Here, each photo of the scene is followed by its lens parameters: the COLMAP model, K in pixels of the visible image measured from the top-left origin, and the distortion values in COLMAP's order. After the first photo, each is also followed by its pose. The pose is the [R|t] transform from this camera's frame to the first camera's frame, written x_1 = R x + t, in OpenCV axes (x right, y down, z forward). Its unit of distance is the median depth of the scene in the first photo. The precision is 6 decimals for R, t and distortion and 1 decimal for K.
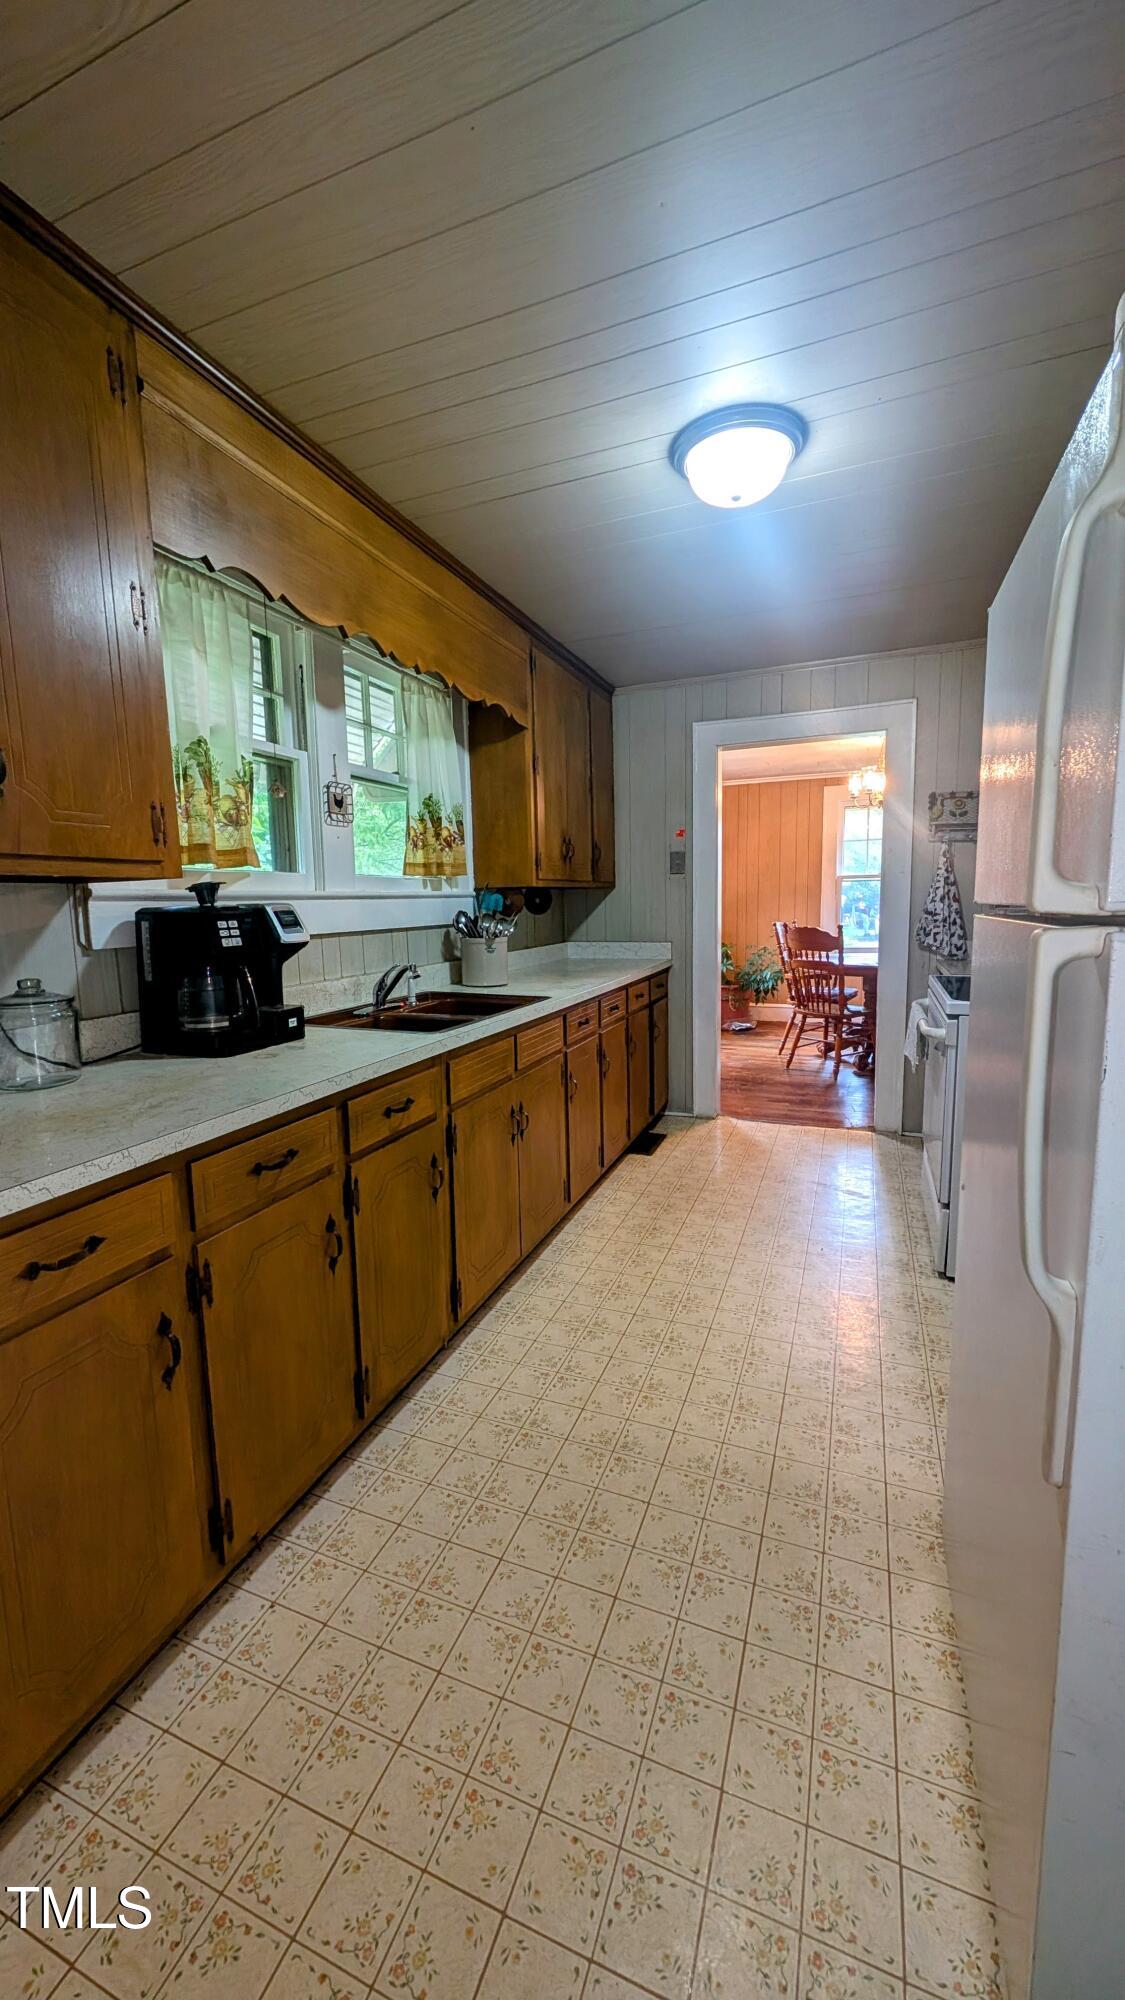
lens RADIAL K [[749.2, 0, 561.5], [0, 749.2, 993.7], [0, 0, 1]] dist [0.001549, 0.000209]
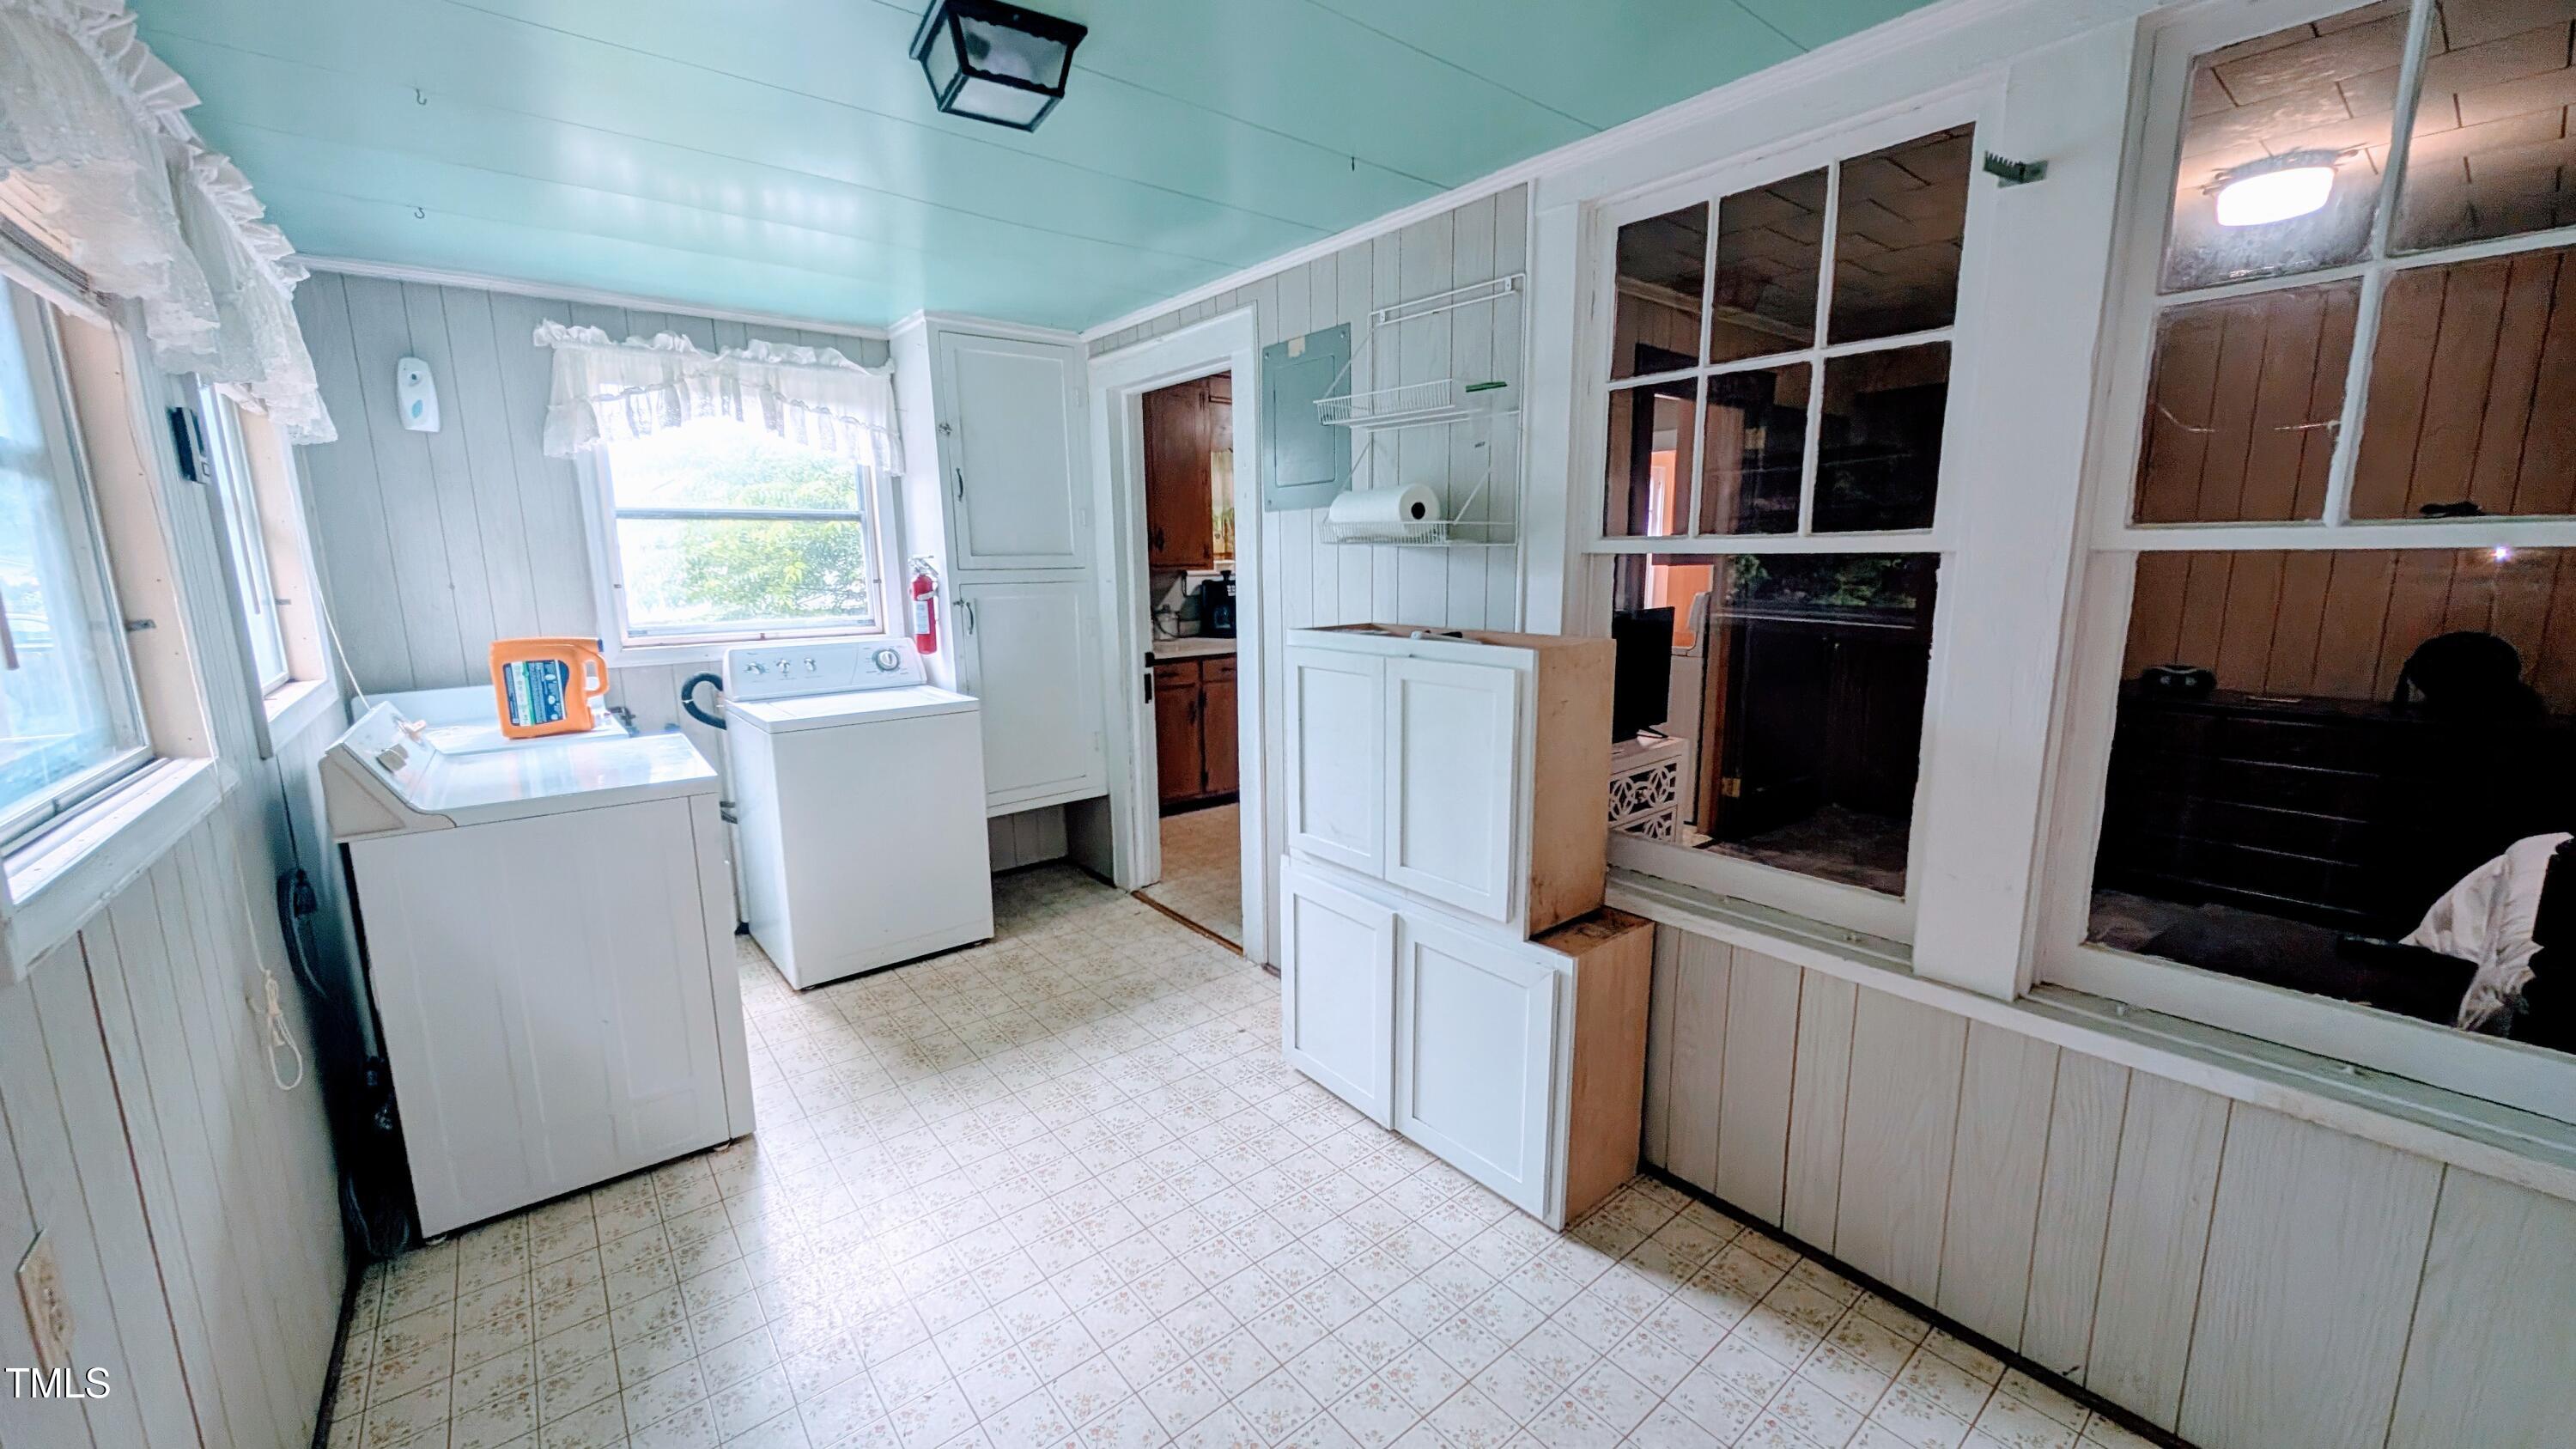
lens RADIAL K [[965.1, 0, 1278.5], [0, 965.1, 726.1], [0, 0, 1]] dist [0.001549, 0.000209]
pose [[0.873146, 0.104258, -0.476178, 1.374255], [-0.074683, 0.993938, 0.080677, 0.105298], [0.481703, -0.034880, 0.875640, -1.909215]]
